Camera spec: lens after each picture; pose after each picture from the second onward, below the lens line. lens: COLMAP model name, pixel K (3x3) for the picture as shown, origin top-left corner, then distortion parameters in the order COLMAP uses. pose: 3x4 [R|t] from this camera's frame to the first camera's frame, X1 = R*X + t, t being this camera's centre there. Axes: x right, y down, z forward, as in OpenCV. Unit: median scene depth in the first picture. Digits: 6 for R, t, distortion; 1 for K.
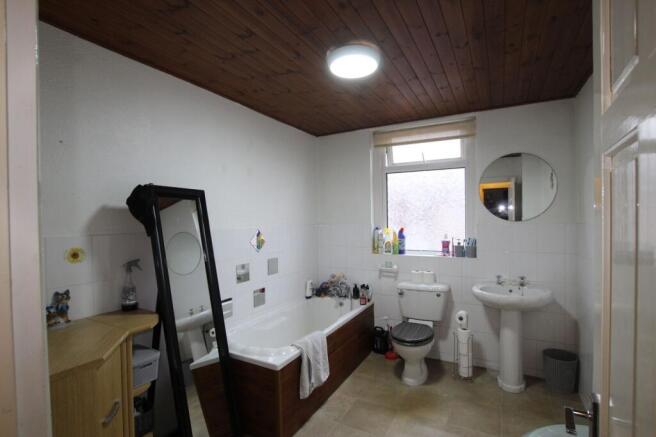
lens RADIAL K [[319.2, 0, 328.5], [0, 319.2, 221.3], [0, 0, 1]] dist [-0.001225, -0.000552]
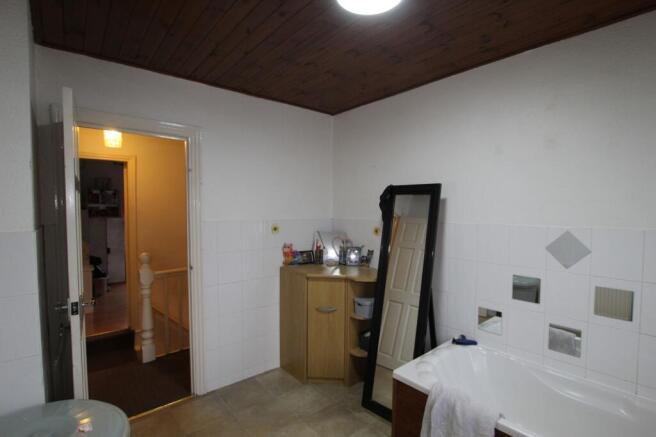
lens RADIAL K [[319.2, 0, 329.5], [0, 319.2, 219.5], [0, 0, 1]] dist [-0.001225, -0.000552]
pose [[-0.354660, 0.051914, -0.933553, 0.522996], [-0.001628, 0.998422, 0.056140, -0.030936], [0.934994, 0.021430, -0.354015, 0.799271]]
